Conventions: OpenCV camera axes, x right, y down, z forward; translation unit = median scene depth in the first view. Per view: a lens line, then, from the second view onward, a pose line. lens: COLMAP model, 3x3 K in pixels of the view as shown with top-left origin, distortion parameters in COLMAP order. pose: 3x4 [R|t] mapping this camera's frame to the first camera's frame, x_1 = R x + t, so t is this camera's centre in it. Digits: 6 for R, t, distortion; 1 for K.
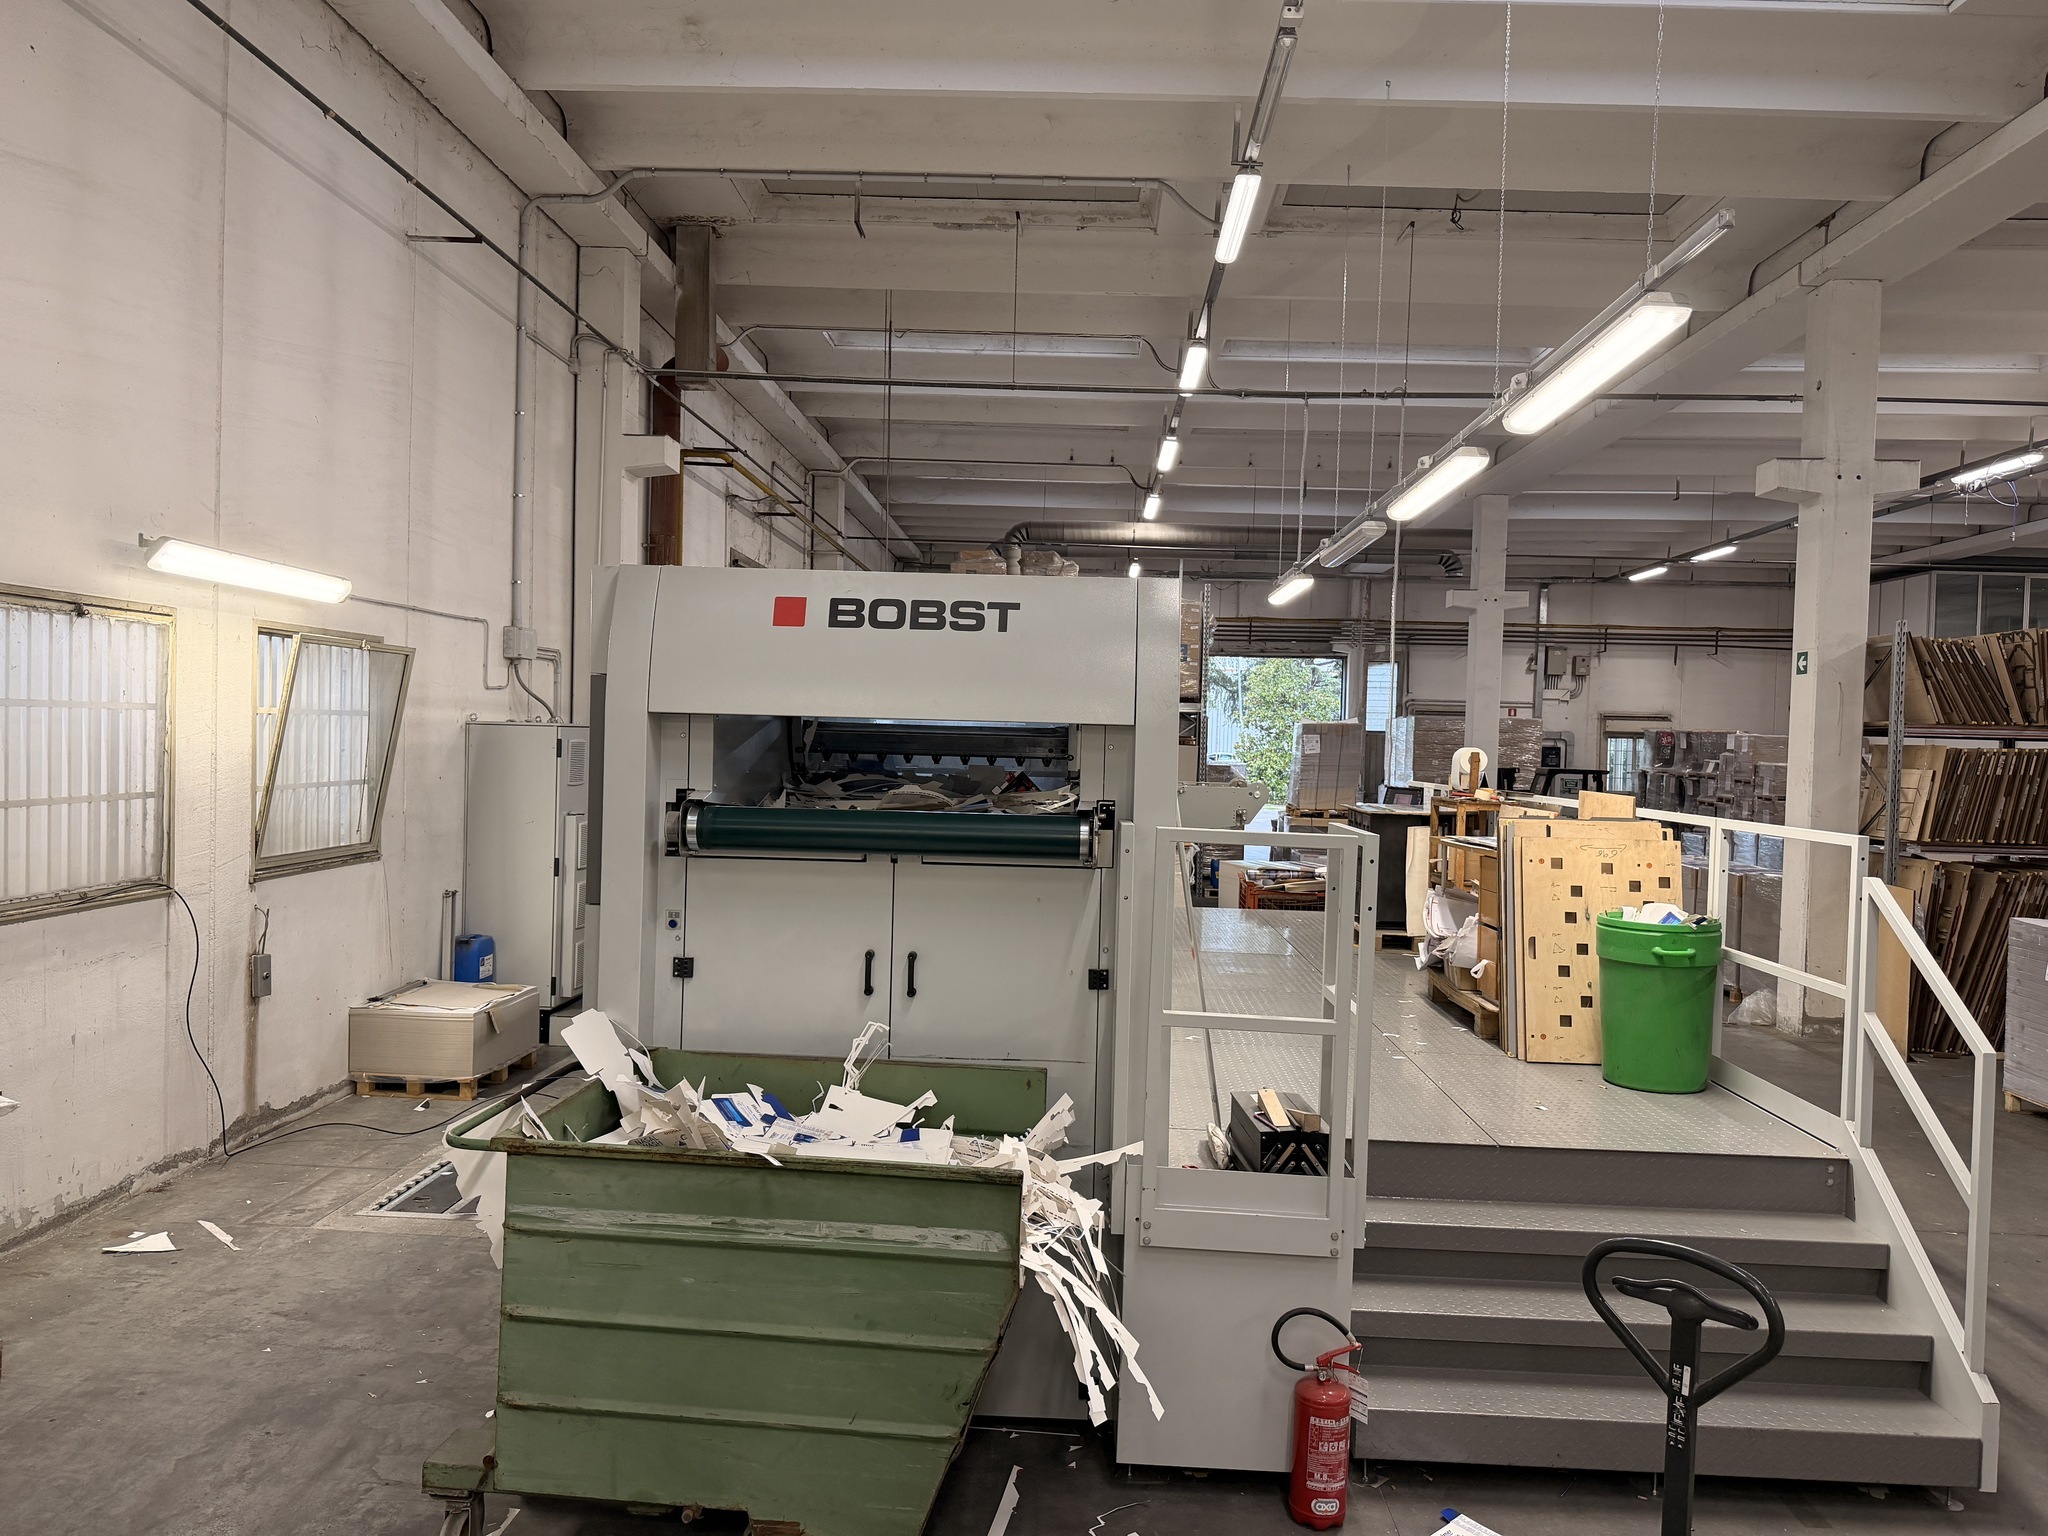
lens RADIAL K [[1439.3, 0, 1025.1], [0, 1439.3, 765.0], [0, 0, 1]] dist [0.029774, -0.034284]
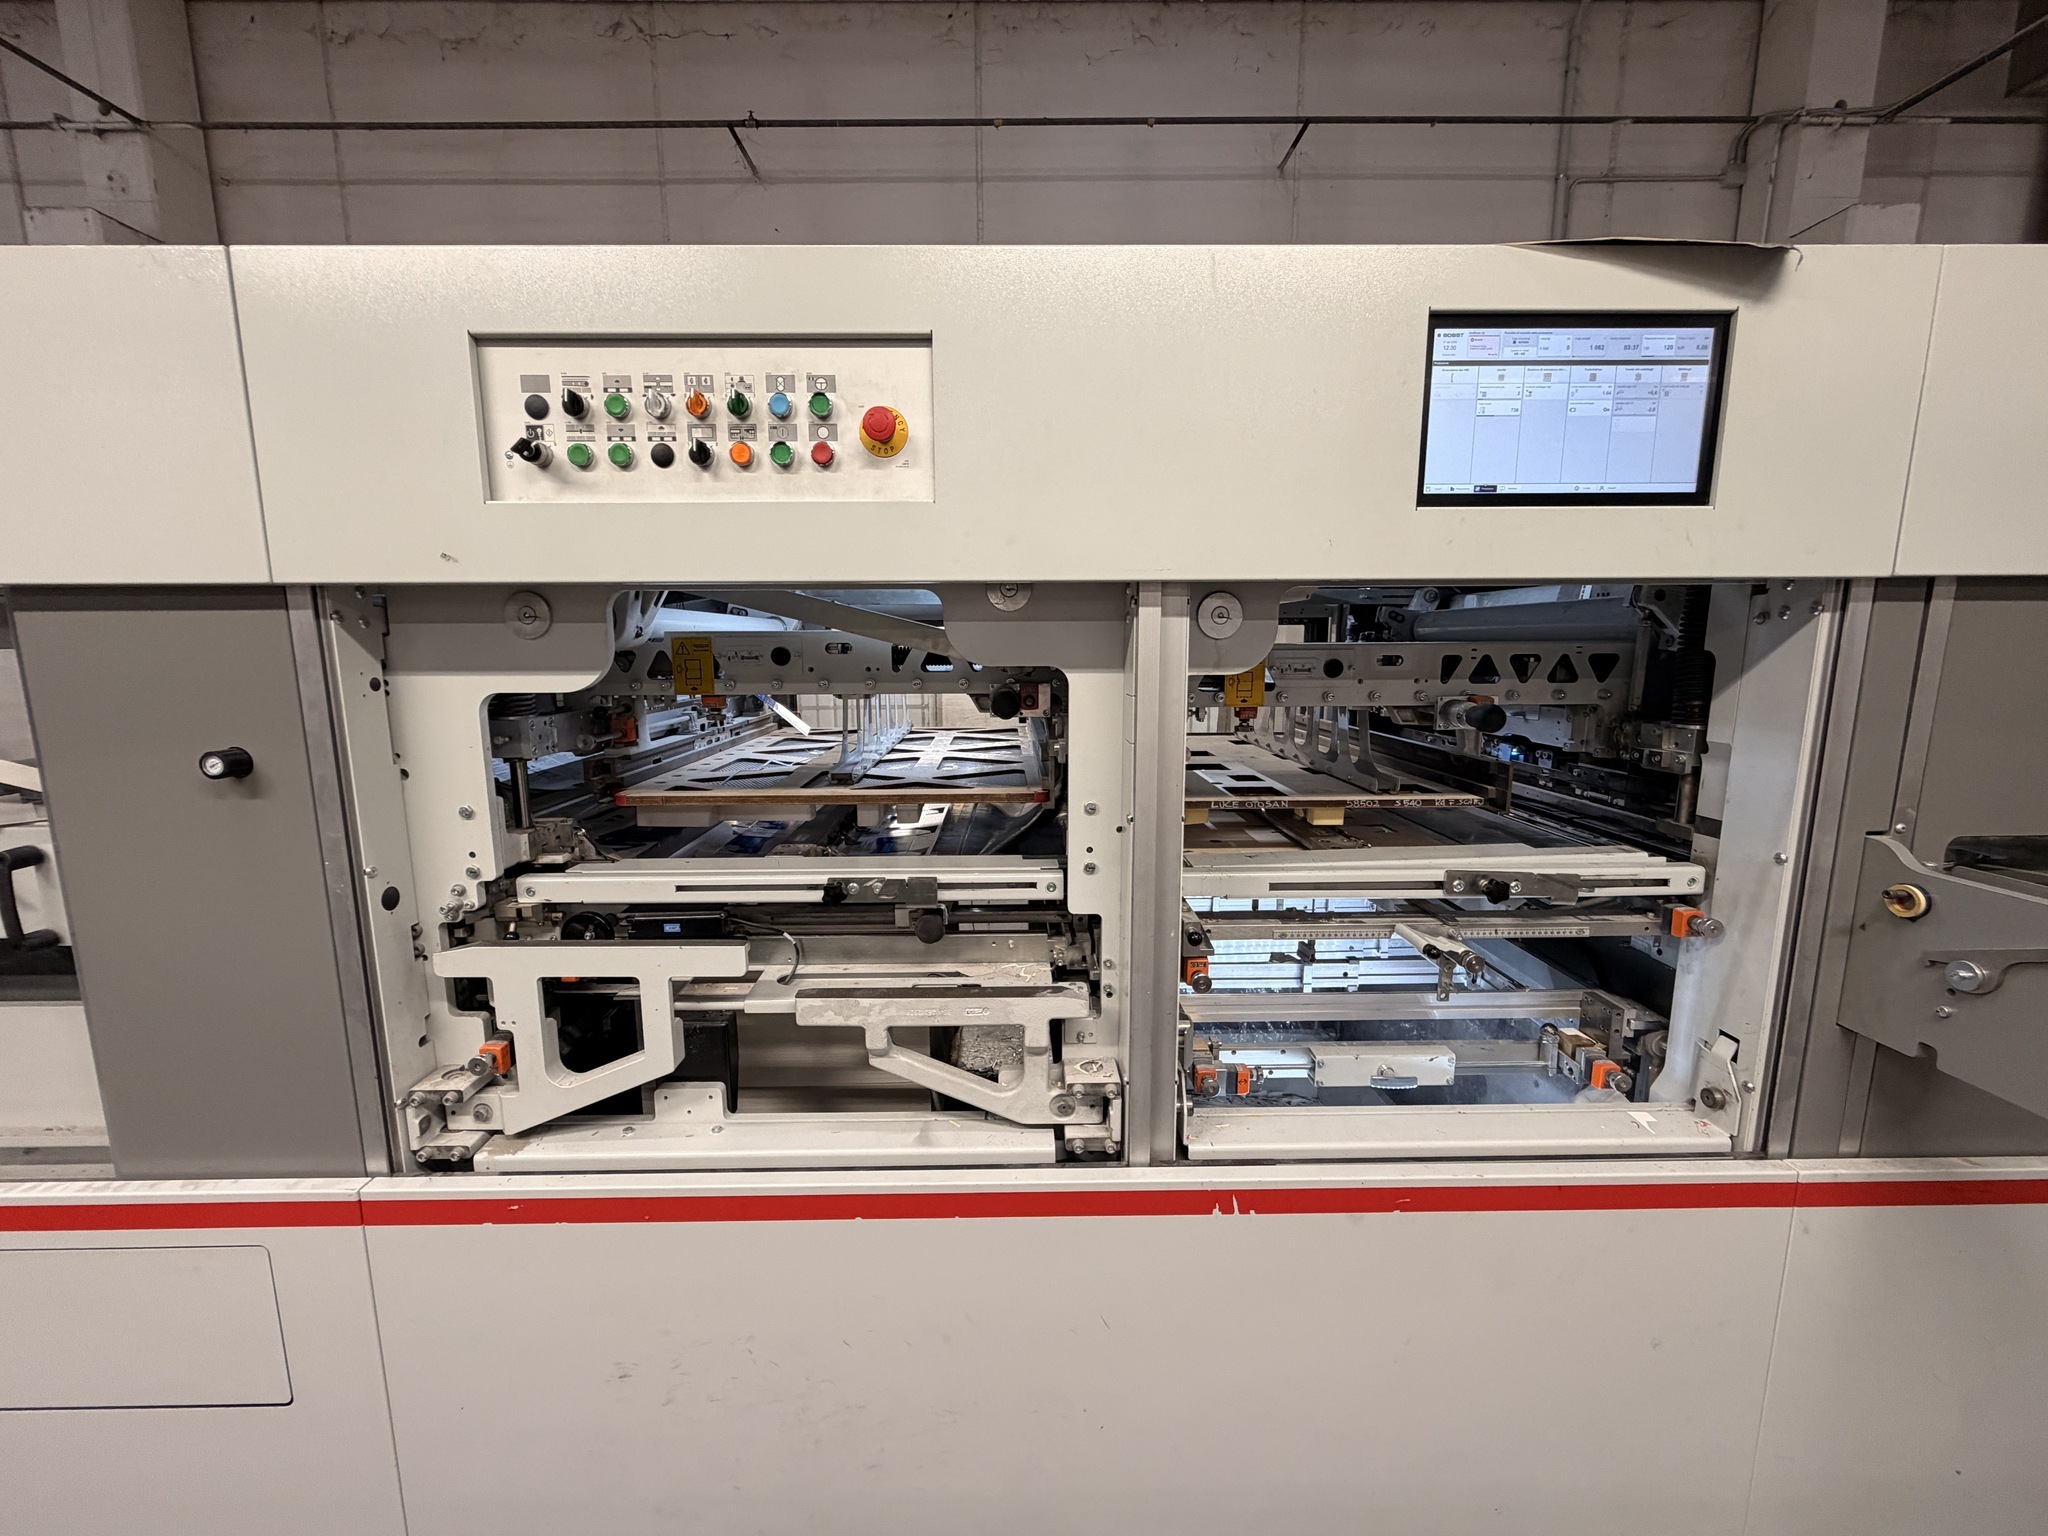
lens RADIAL K [[813.2, 0, 1018.8], [0, 813.2, 767.9], [0, 0, 1]] dist [-0.001259, 0.000279]
pose [[0.051731, 0.125385, -0.990759, 0.154650], [-0.010197, 0.992101, 0.125023, -0.012782], [0.998609, 0.003635, 0.052601, 0.660067]]
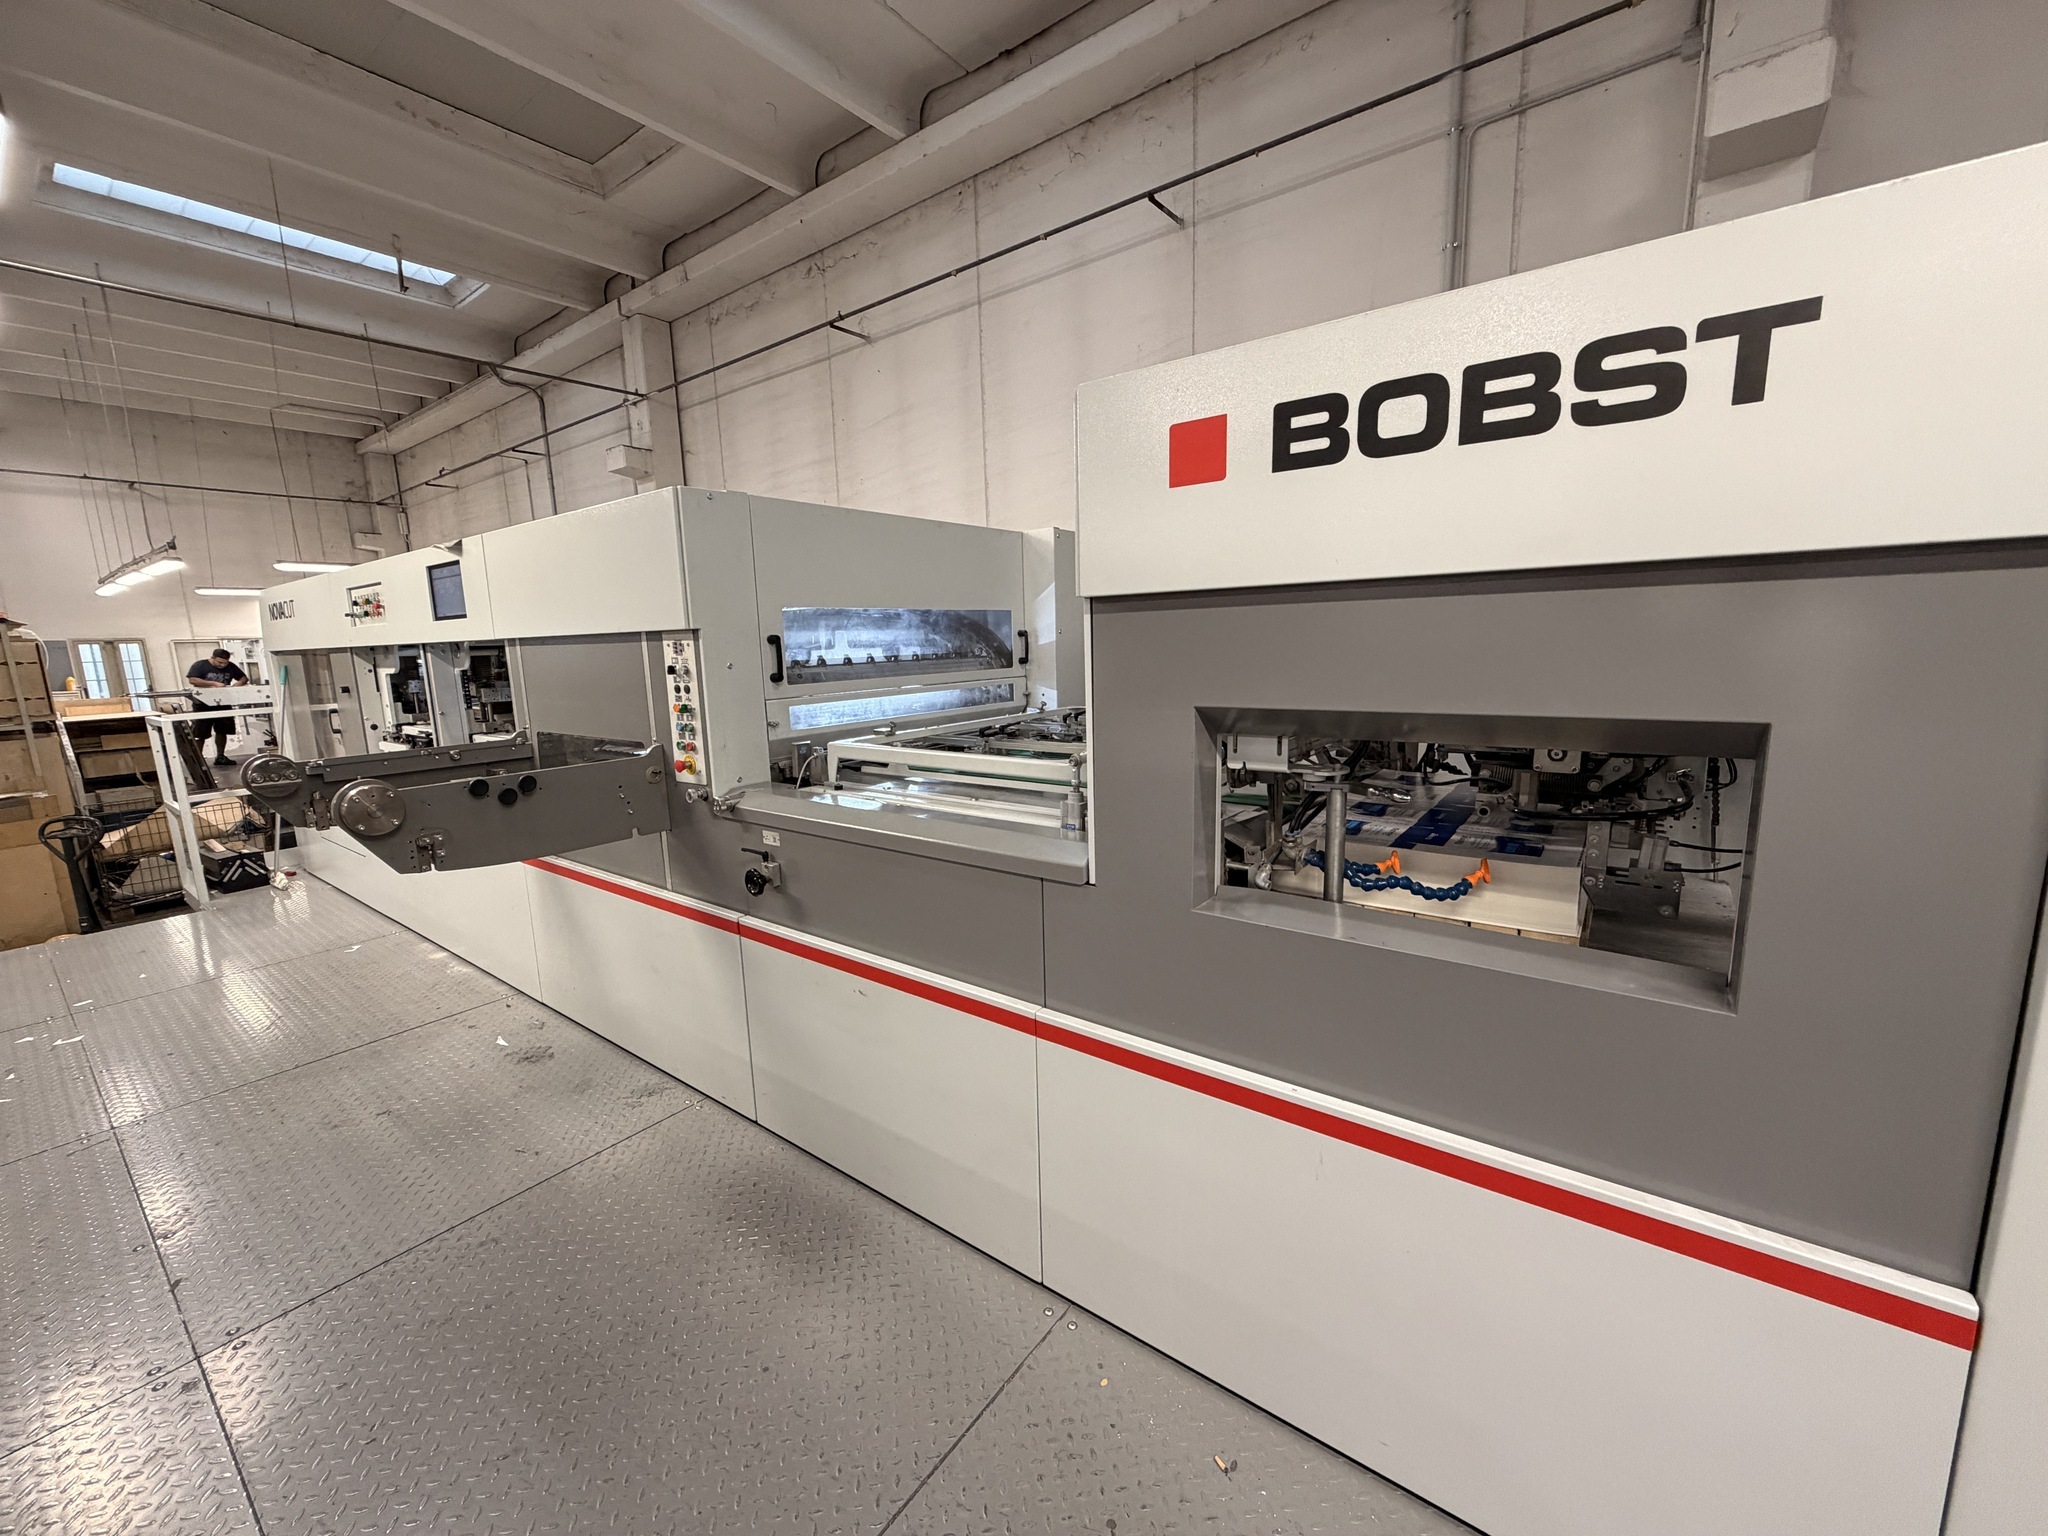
lens RADIAL K [[813.2, 0, 1018.8], [0, 813.2, 767.9], [0, 0, 1]] dist [-0.001259, 0.000279]
pose [[-0.575665, 0.121745, -0.808572, 0.194186], [0.000753, 0.988932, 0.148365, -0.021926], [0.817686, 0.084800, -0.569385, 1.093262]]
